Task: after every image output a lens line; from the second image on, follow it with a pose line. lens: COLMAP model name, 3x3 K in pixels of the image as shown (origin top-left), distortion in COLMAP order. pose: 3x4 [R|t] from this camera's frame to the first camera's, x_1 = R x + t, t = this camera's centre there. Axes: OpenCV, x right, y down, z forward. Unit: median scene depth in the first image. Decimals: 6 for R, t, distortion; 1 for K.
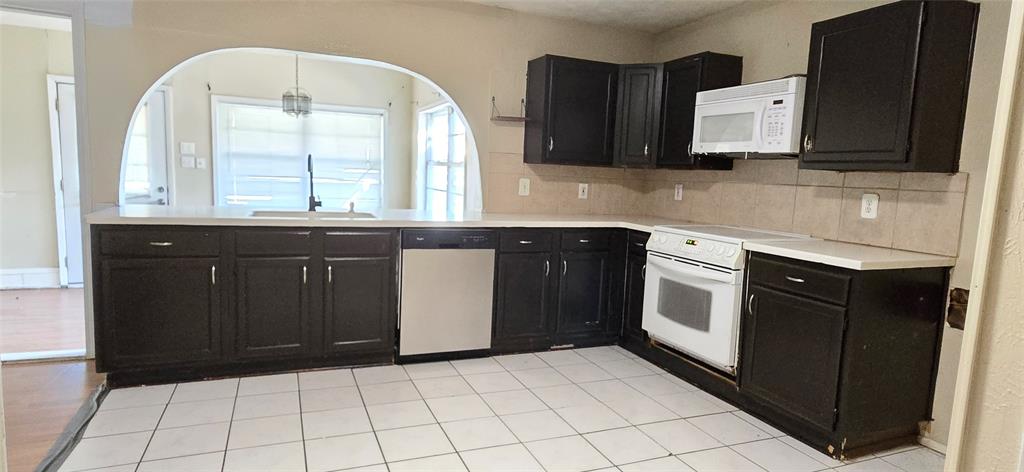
lens RADIAL K [[574.0, 0, 511.3], [0, 574.0, 239.9], [0, 0, 1]] dist [0.005496, 0.000637]
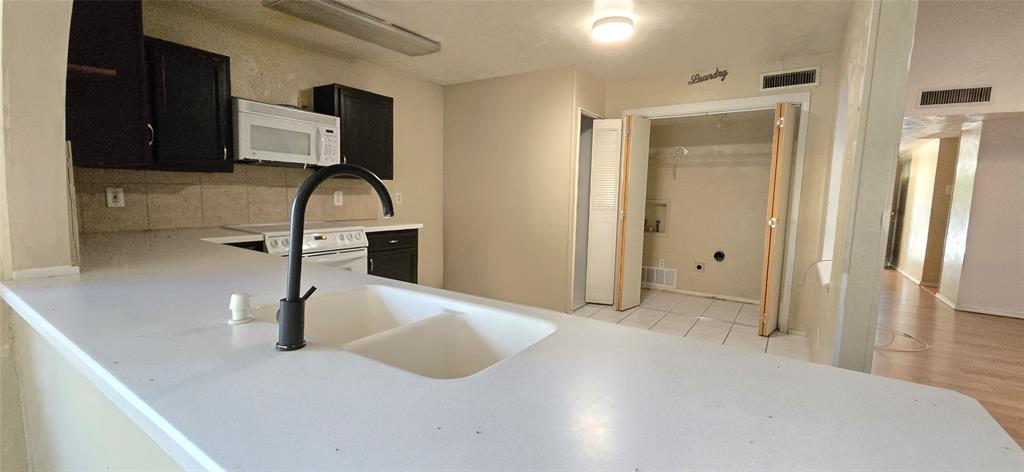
lens RADIAL K [[421.6, 0, 509.9], [0, 421.6, 234.1], [0, 0, 1]] dist [-0.001503, -0.000189]
pose [[-0.554510, -0.135907, 0.821004, -0.657743], [0.048129, 0.979685, 0.194681, -0.159513], [-0.830784, 0.147467, -0.536704, 1.152803]]
